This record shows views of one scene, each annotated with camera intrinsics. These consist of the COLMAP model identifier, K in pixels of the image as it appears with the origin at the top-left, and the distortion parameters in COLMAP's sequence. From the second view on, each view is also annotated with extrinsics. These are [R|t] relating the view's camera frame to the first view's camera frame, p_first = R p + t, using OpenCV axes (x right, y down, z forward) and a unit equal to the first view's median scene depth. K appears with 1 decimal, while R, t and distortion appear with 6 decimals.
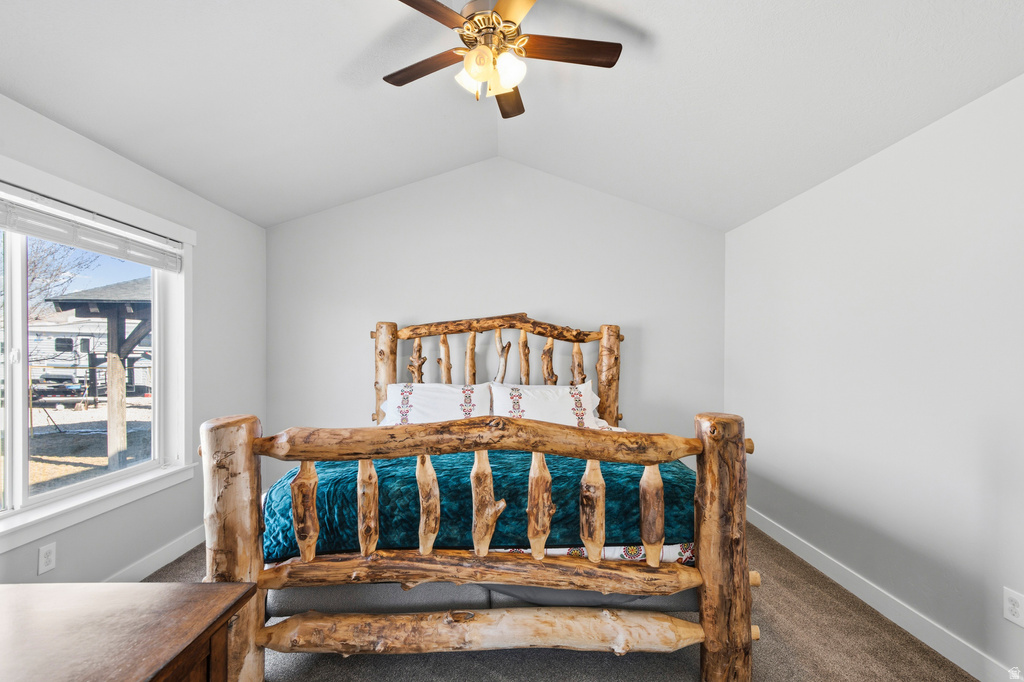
lens RADIAL K [[466.4, 0, 507.7], [0, 466.4, 358.5], [0, 0, 1]] dist [0.021277, -0.007794]
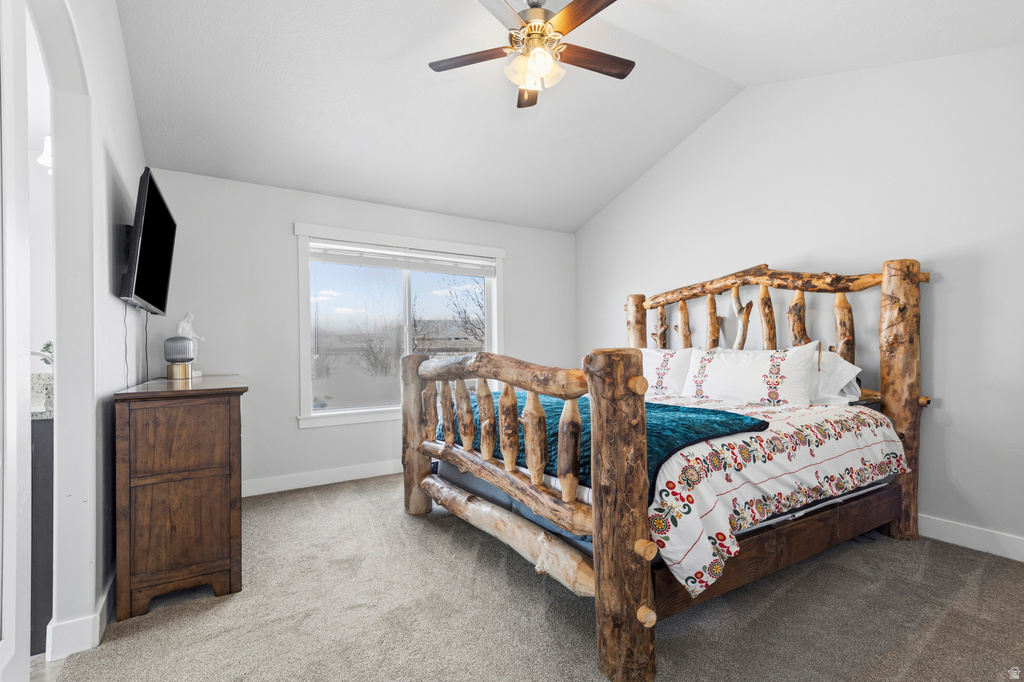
lens RADIAL K [[466.4, 0, 489.1], [0, 466.4, 352.6], [0, 0, 1]] dist [0.021277, -0.007794]
pose [[0.500597, -0.007734, -0.865646, 0.513103], [0.004136, 0.999970, -0.006543, 0.062209], [0.865671, -0.000305, 0.500614, 0.168645]]
